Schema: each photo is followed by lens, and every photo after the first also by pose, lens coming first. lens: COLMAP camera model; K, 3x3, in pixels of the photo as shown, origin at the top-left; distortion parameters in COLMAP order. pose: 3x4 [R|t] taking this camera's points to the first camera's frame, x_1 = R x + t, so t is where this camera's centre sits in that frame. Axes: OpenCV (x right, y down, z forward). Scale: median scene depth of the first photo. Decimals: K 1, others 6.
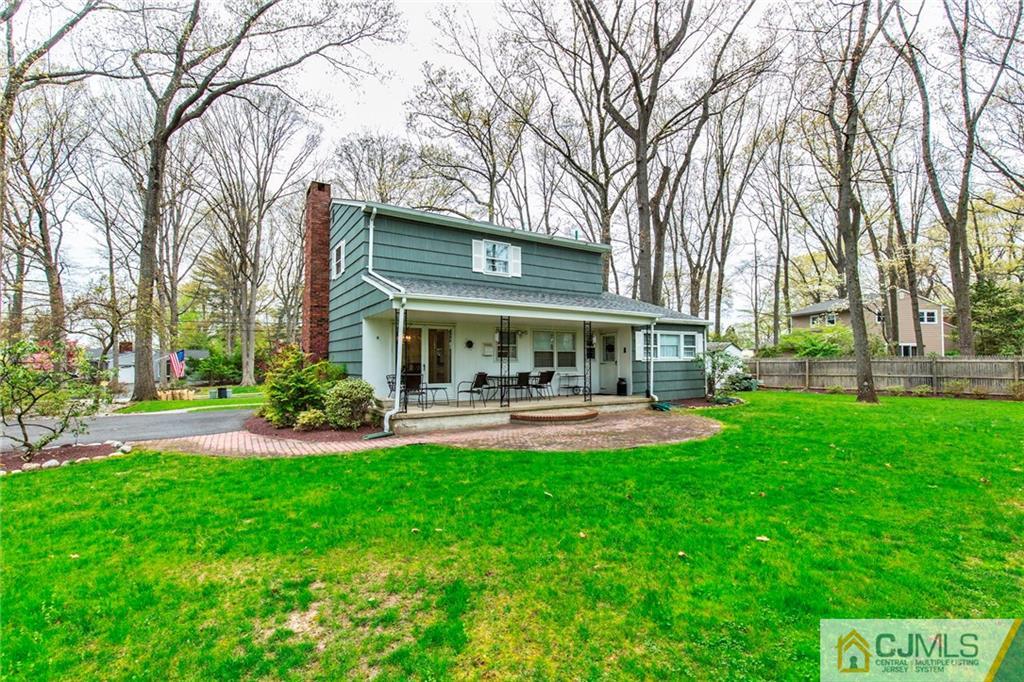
lens RADIAL K [[465.8, 0, 514.6], [0, 465.8, 342.4], [0, 0, 1]] dist [-0.016810, 0.004082]
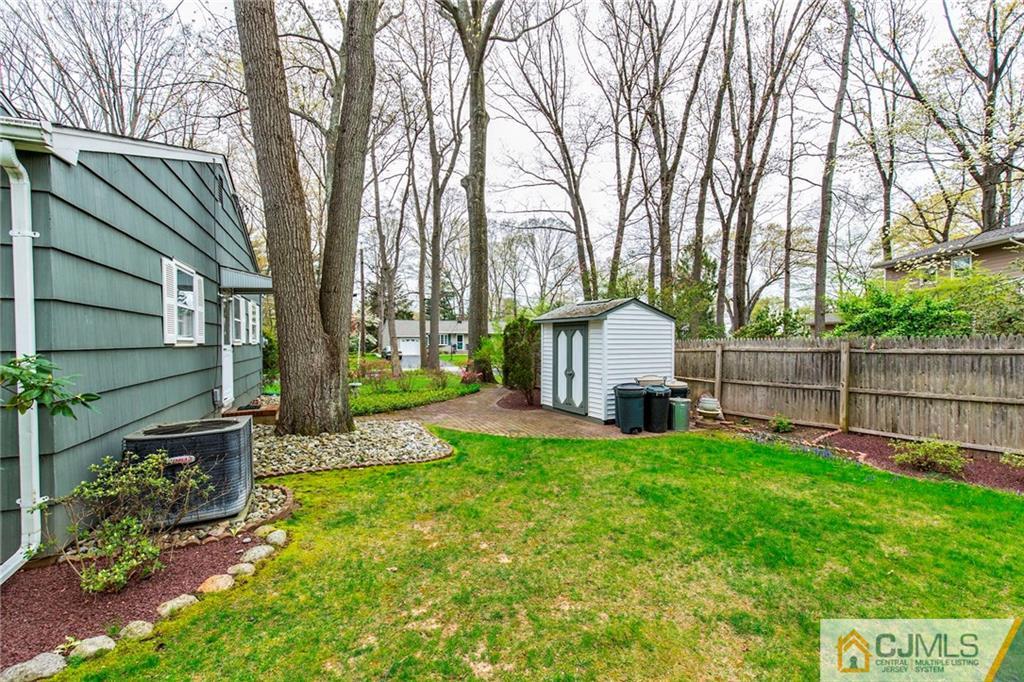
lens RADIAL K [[465.8, 0, 509.9], [0, 465.8, 345.3], [0, 0, 1]] dist [-0.016810, 0.004082]
pose [[0.981354, 0.006354, -0.192105, 0.452686], [0.002752, 0.998887, 0.047094, 0.021872], [0.192191, -0.046744, 0.980244, 0.621719]]
